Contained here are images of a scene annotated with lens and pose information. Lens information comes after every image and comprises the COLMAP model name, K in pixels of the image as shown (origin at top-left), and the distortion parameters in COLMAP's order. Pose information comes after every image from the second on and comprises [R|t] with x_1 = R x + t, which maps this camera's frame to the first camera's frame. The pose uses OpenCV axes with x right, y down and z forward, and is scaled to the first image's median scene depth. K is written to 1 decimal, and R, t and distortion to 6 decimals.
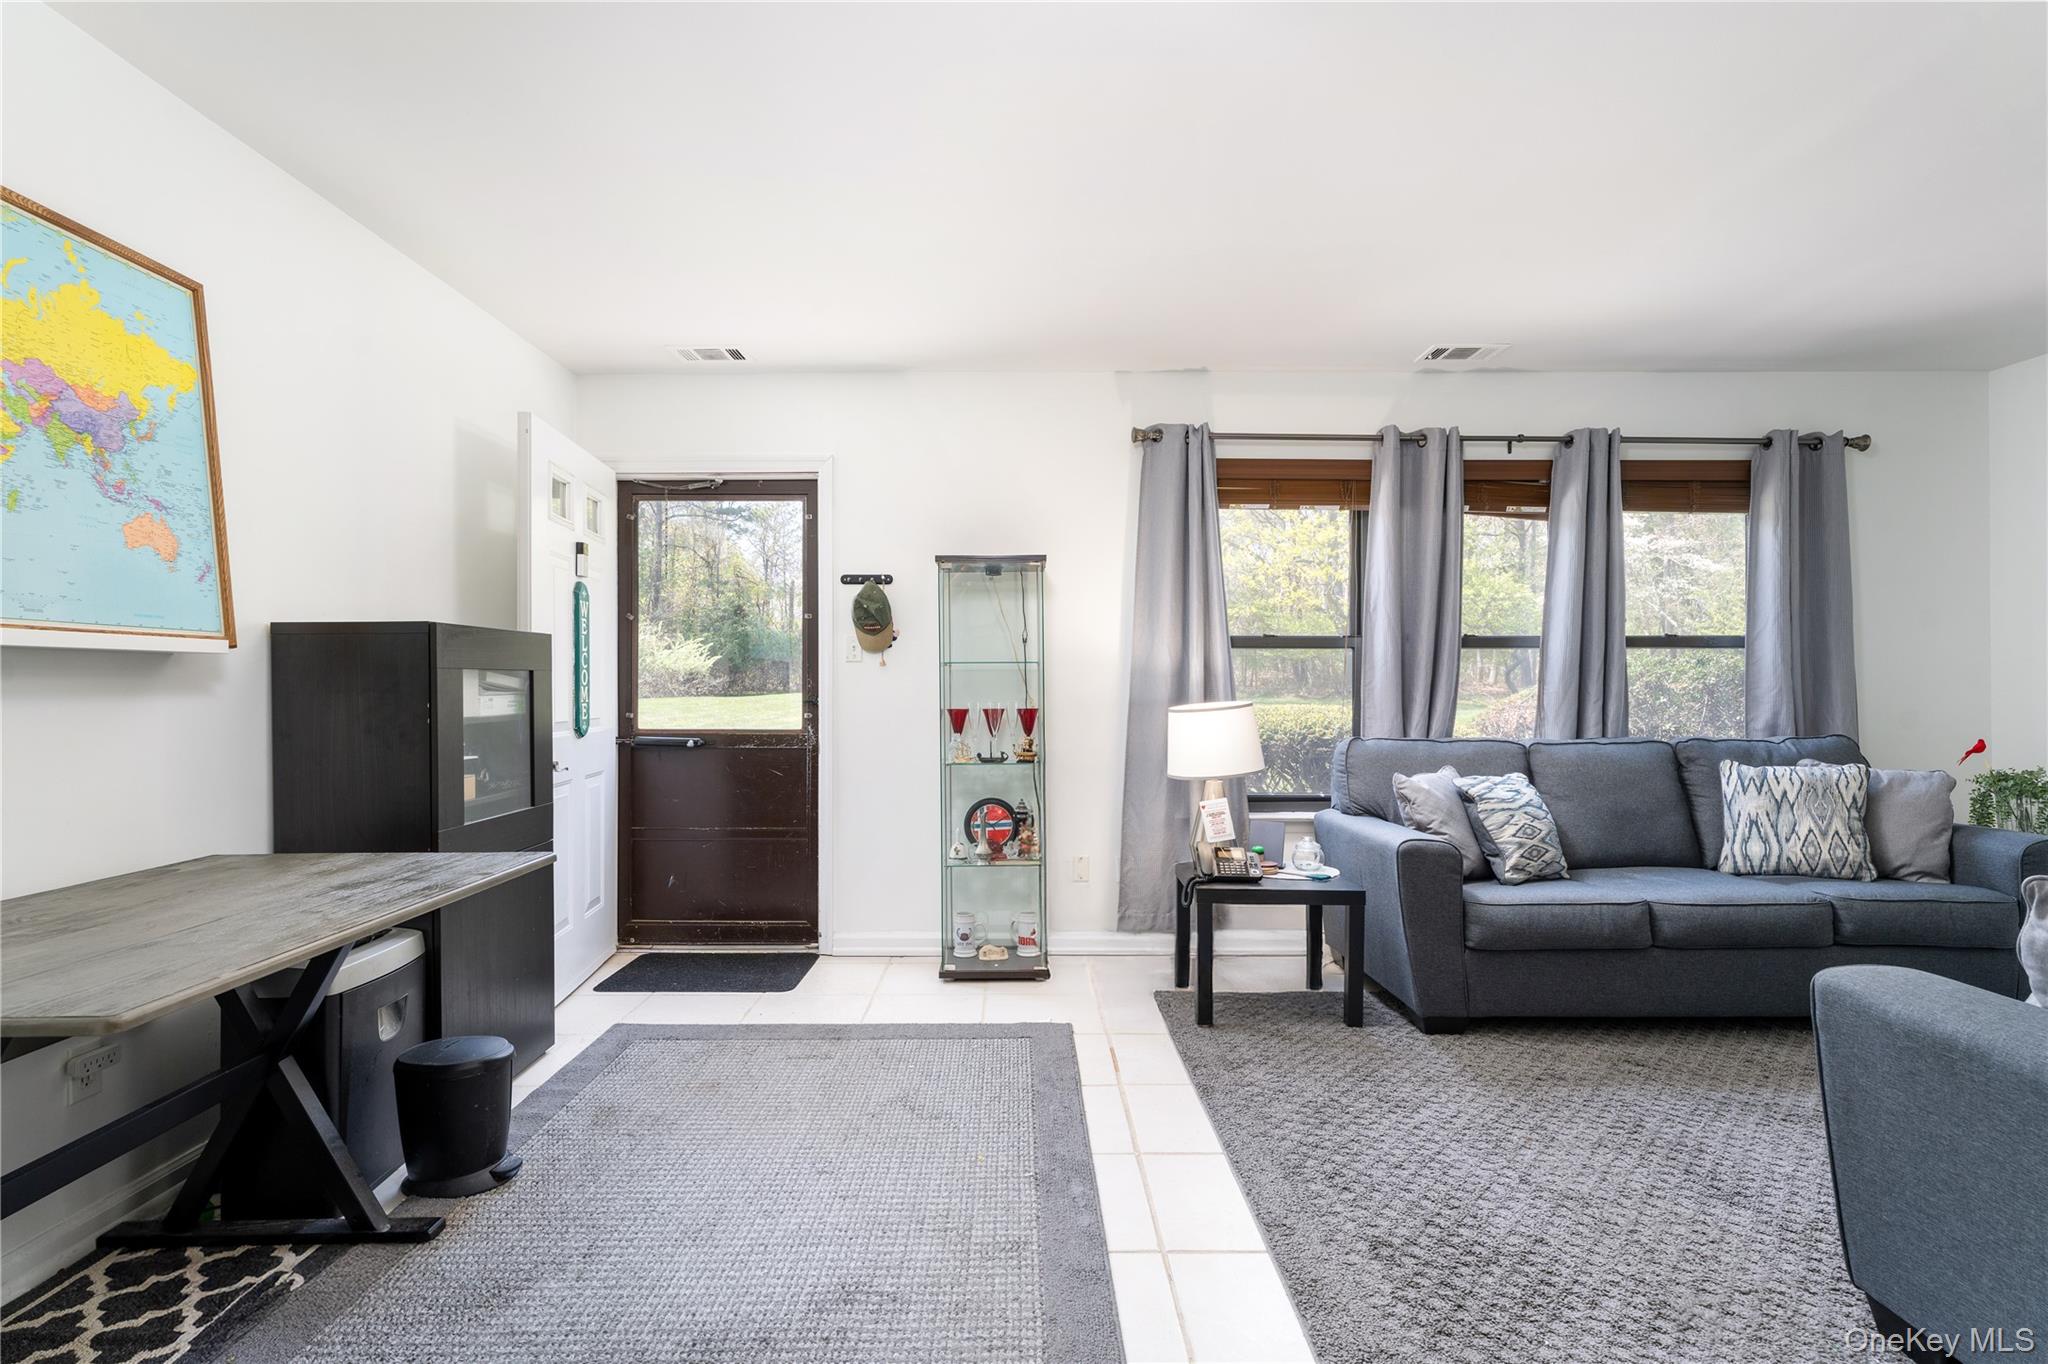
lens RADIAL K [[995.1, 0, 1024.0], [0, 995.1, 682.0], [0, 0, 1]] dist [0.001228, 0.000323]
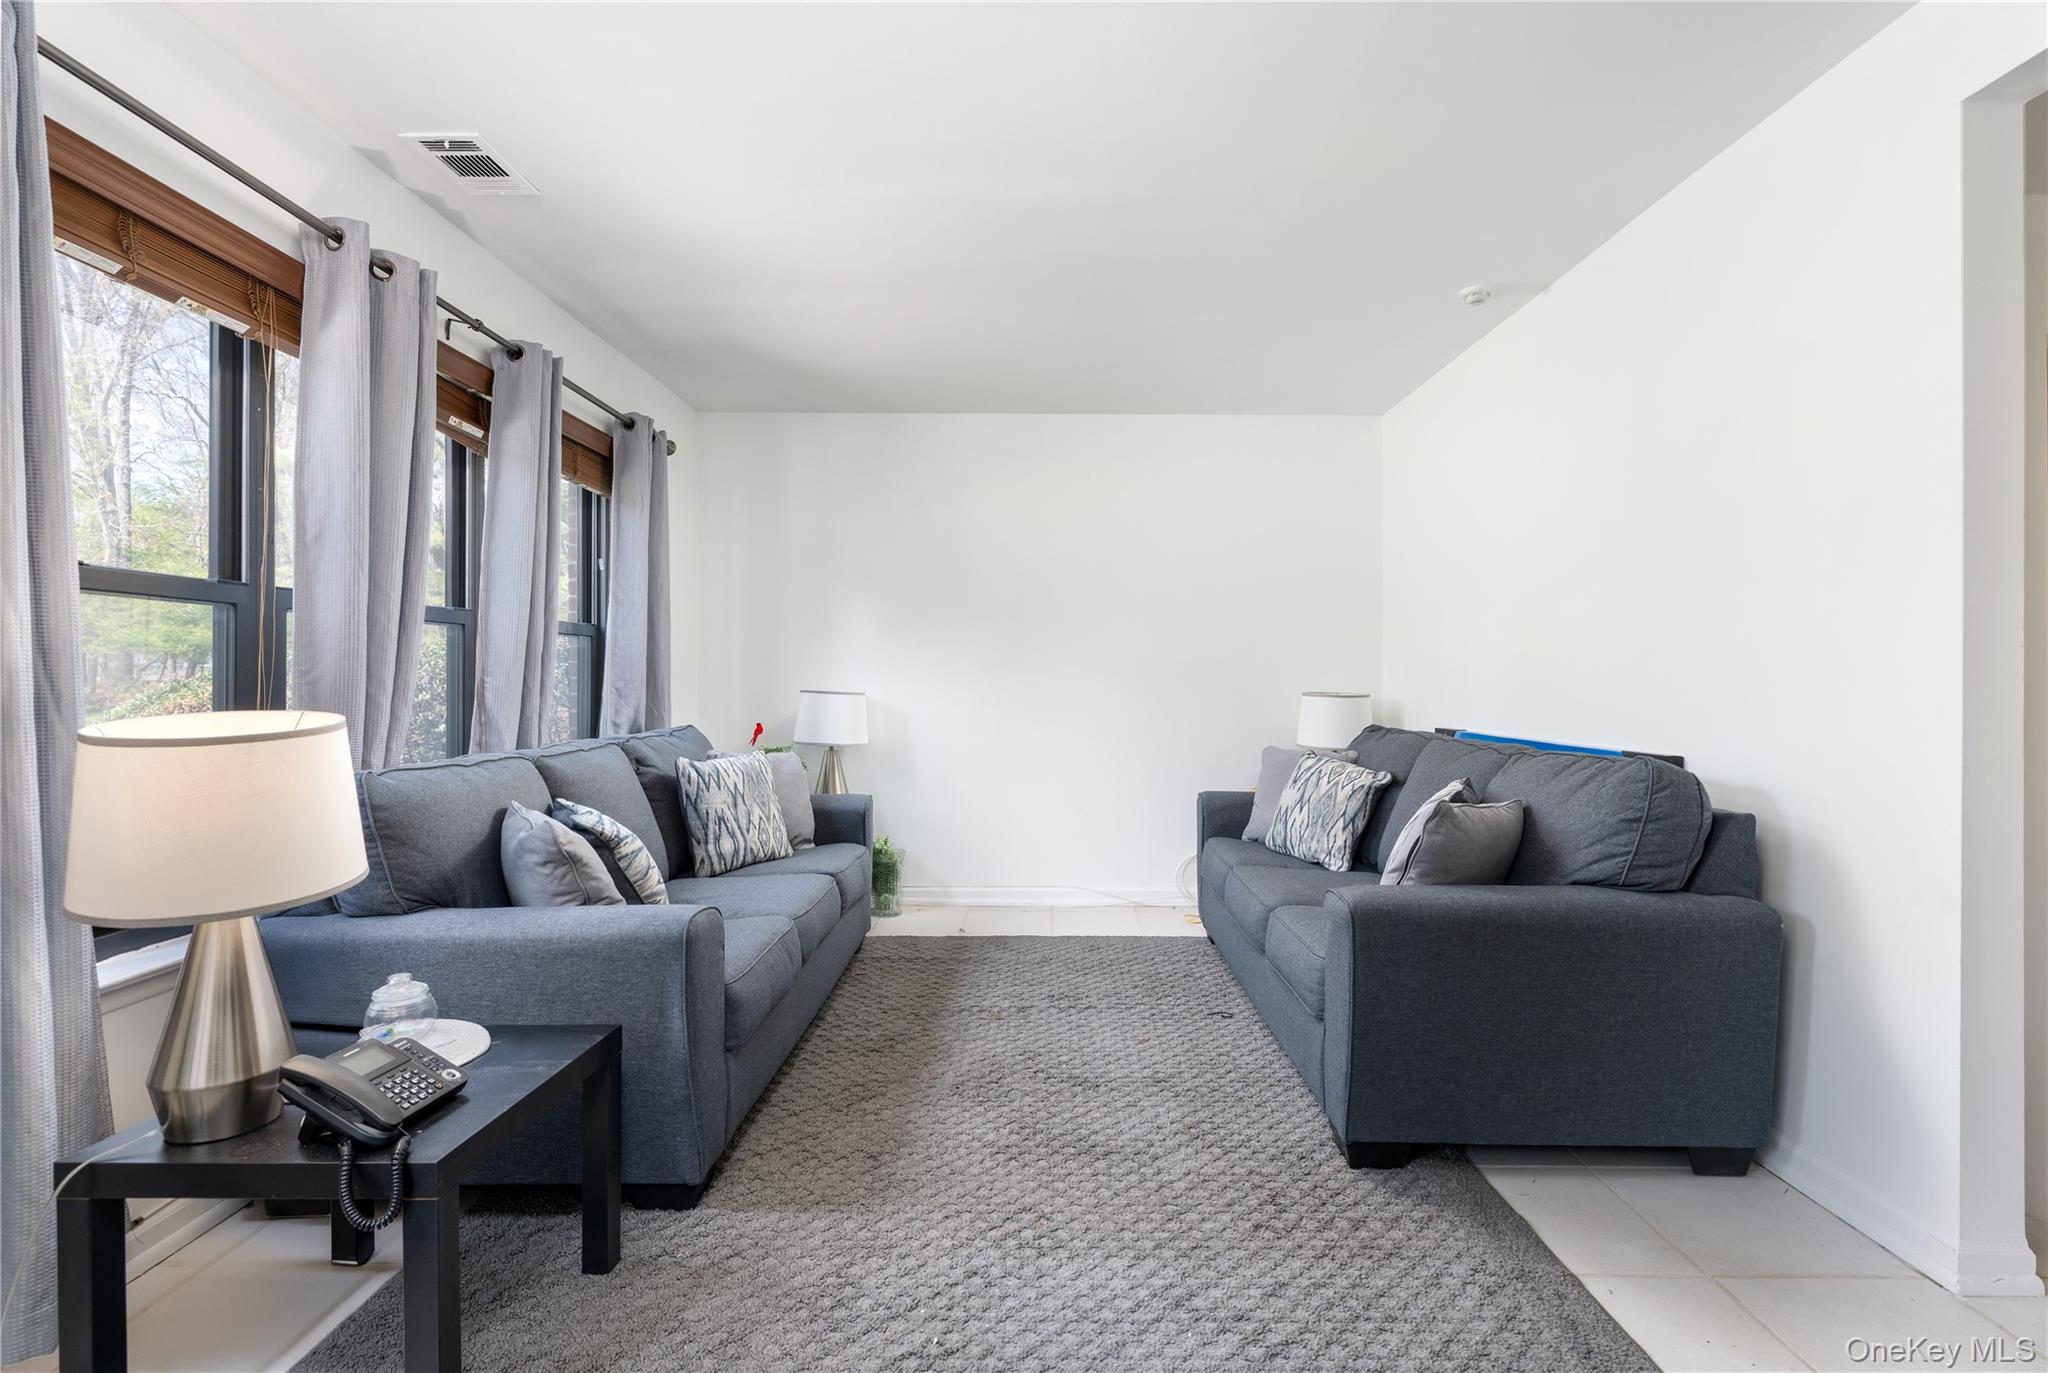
lens RADIAL K [[977.7, 0, 1024.0], [0, 977.7, 686.5], [0, 0, 1]] dist [-0.002542, 0.000332]
pose [[0.018053, -0.006817, 0.999814, -0.212566], [-0.001158, 0.999976, 0.006839, 0.005464], [-0.999836, -0.001281, 0.018045, 0.696306]]
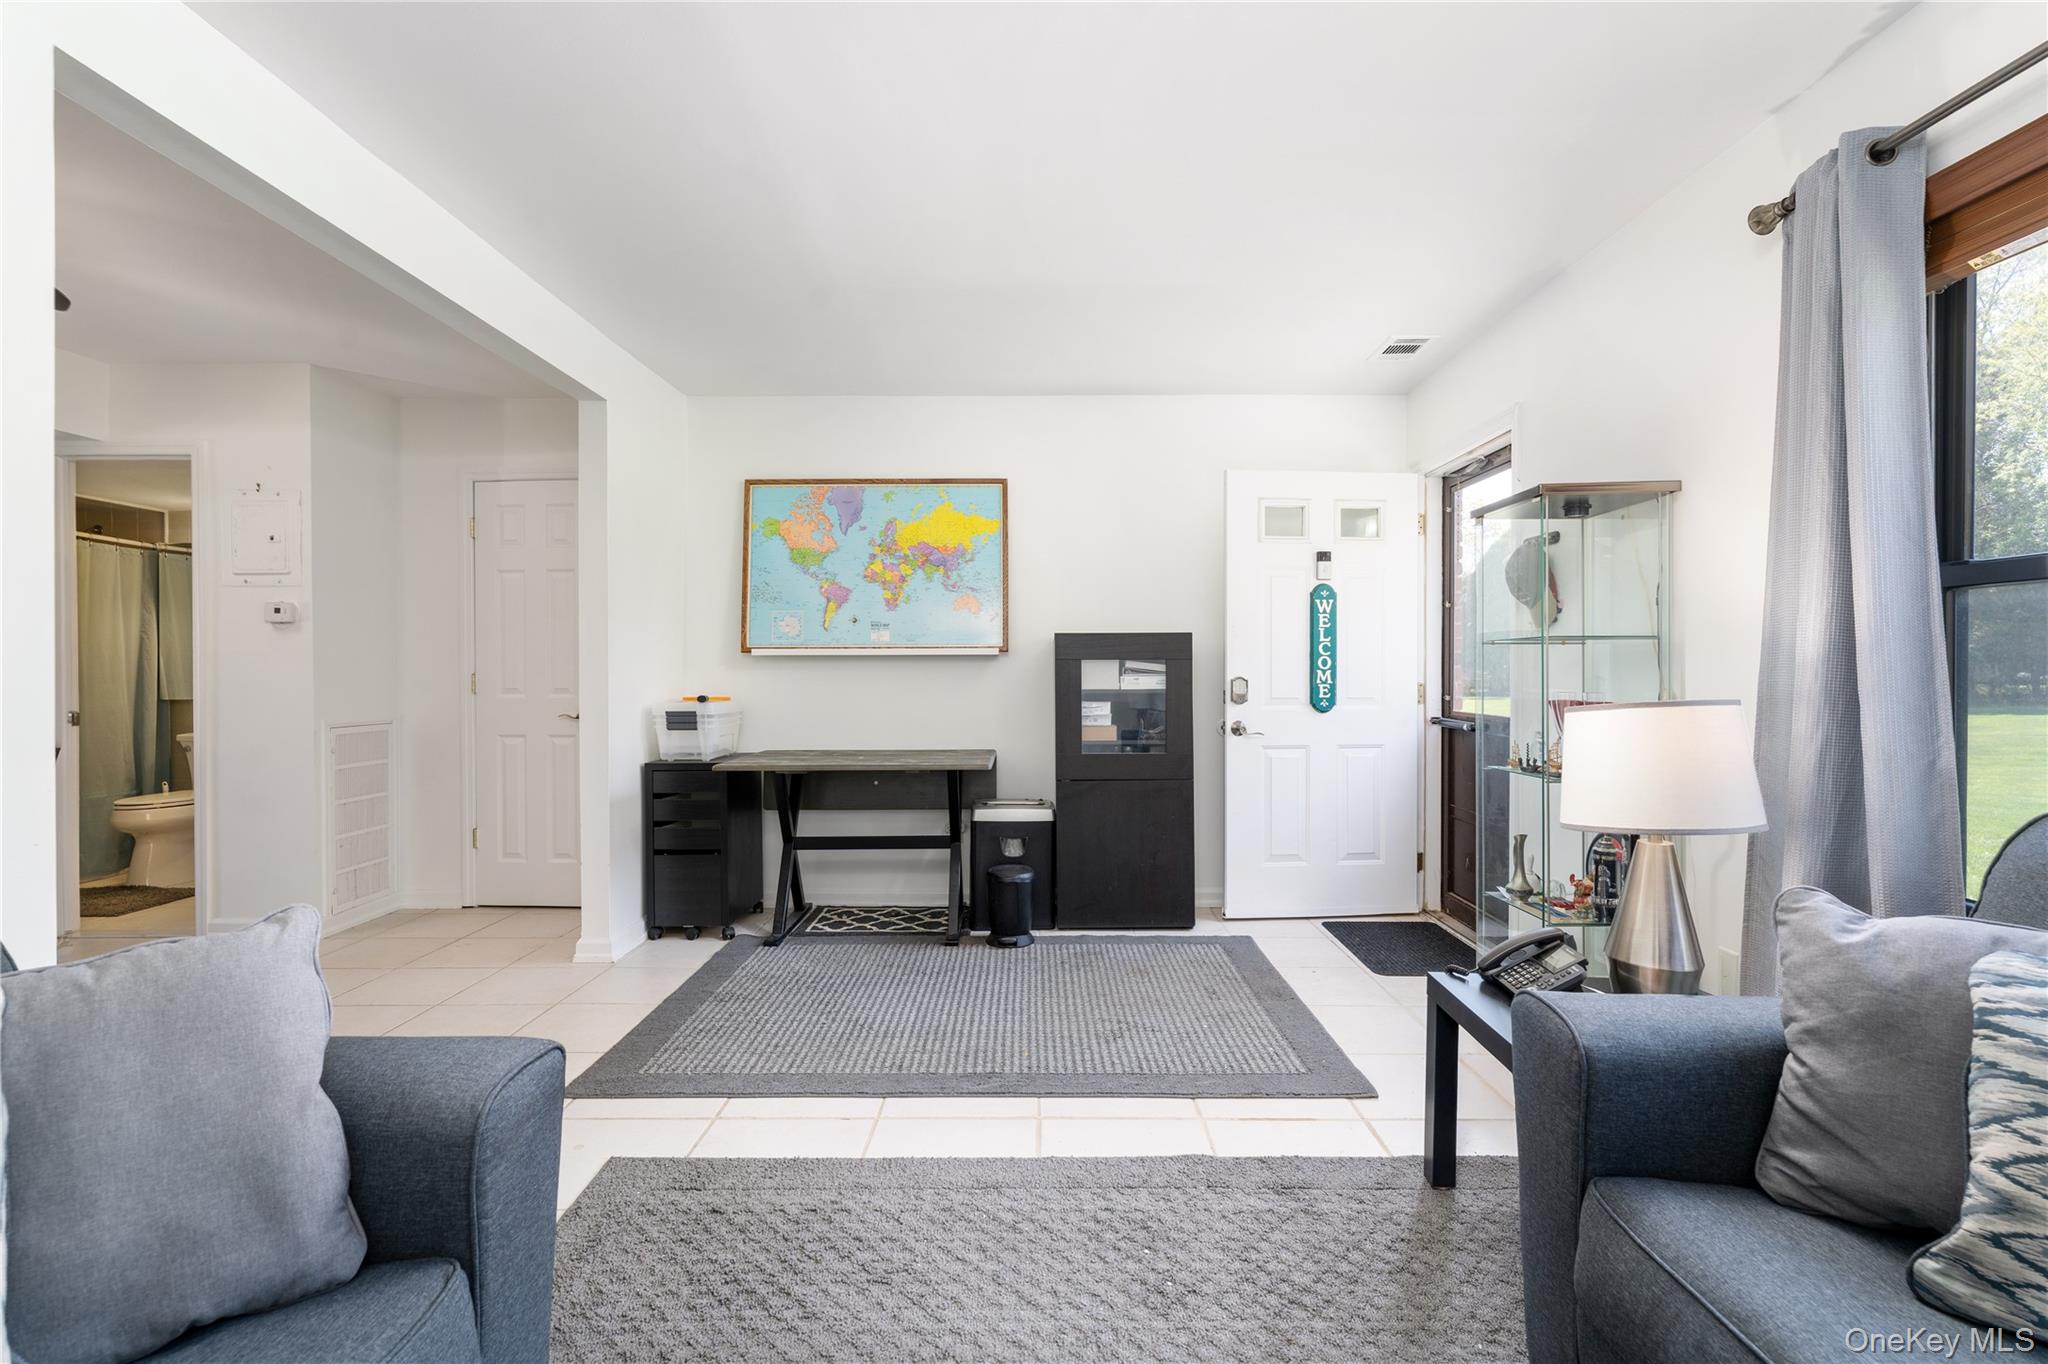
lens RADIAL K [[951.3, 0, 1024.0], [0, 951.3, 682.0], [0, 0, 1]] dist [0.000613, 0.000095]
pose [[-0.016841, 0.012672, -0.999778, 0.748936], [0.005163, 0.999907, 0.012587, 0.002452], [0.999845, -0.004950, -0.016905, 0.677747]]
